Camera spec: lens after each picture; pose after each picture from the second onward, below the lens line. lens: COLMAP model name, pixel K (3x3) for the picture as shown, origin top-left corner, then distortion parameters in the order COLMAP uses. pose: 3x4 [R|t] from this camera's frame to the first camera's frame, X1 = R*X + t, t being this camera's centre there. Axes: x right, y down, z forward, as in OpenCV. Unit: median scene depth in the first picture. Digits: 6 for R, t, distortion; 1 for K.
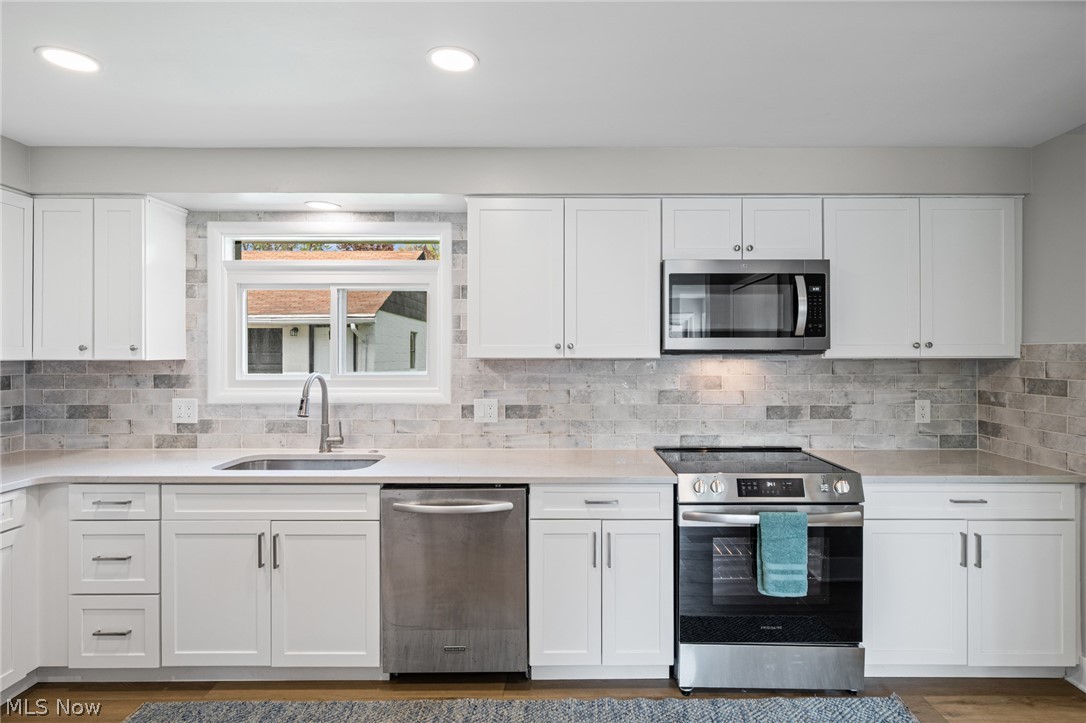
lens RADIAL K [[579.4, 0, 569.6], [0, 579.4, 355.8], [0, 0, 1]] dist [-0.001239, 0.001143]
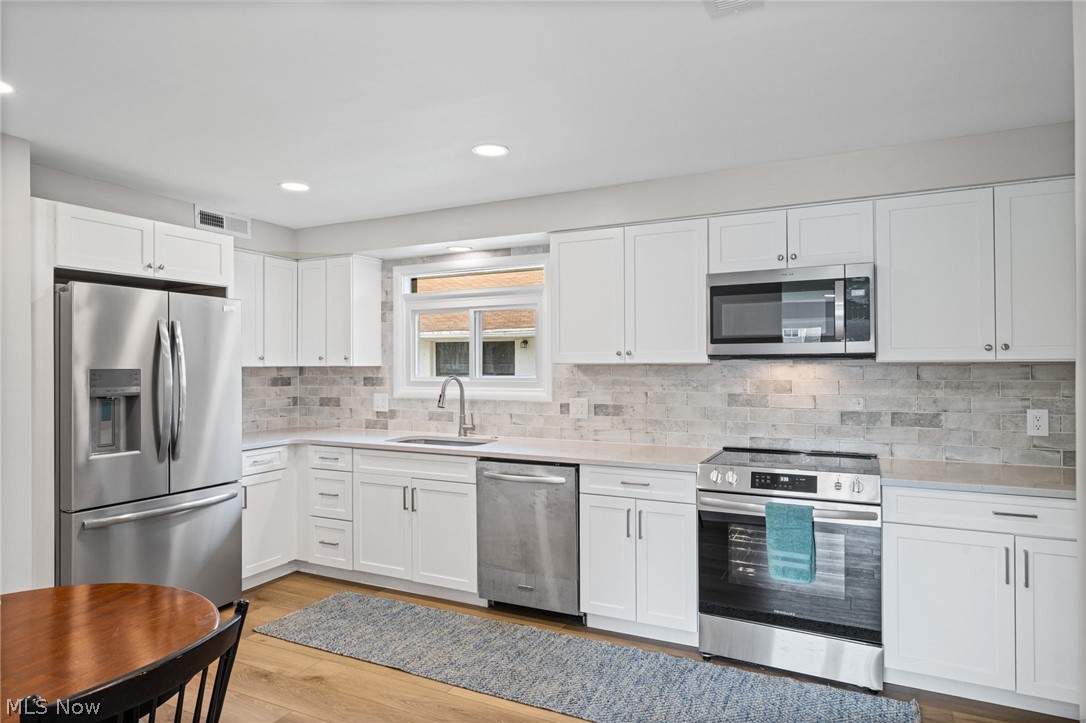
lens RADIAL K [[641.6, 0, 540.3], [0, 641.6, 364.6], [0, 0, 1]] dist [-0.002250, 0.001502]
pose [[0.891447, -0.004325, -0.453104, 0.418104], [0.002327, 0.999985, -0.004966, 0.012407], [0.453119, 0.003373, 0.891444, -0.228750]]
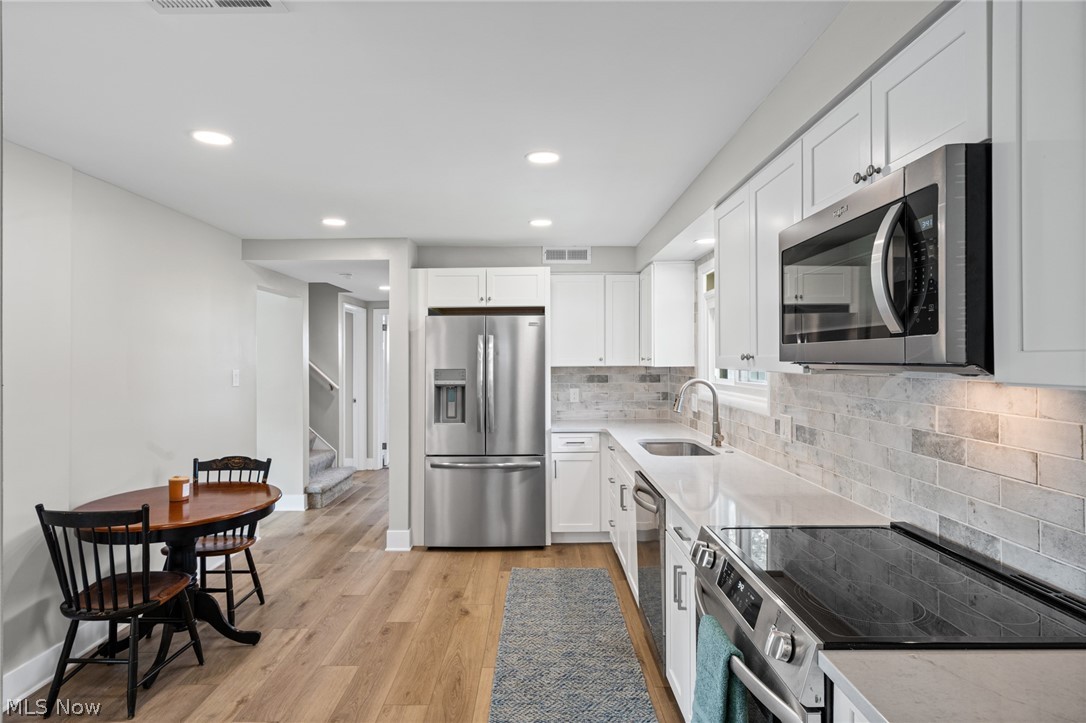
lens RADIAL K [[579.4, 0, 536.3], [0, 579.4, 356.9], [0, 0, 1]] dist [-0.001239, 0.001143]
pose [[-0.015035, -0.003285, -0.999882, 0.824764], [0.002599, 0.999991, -0.003325, -0.014337], [0.999884, -0.002648, -0.015026, 0.688824]]
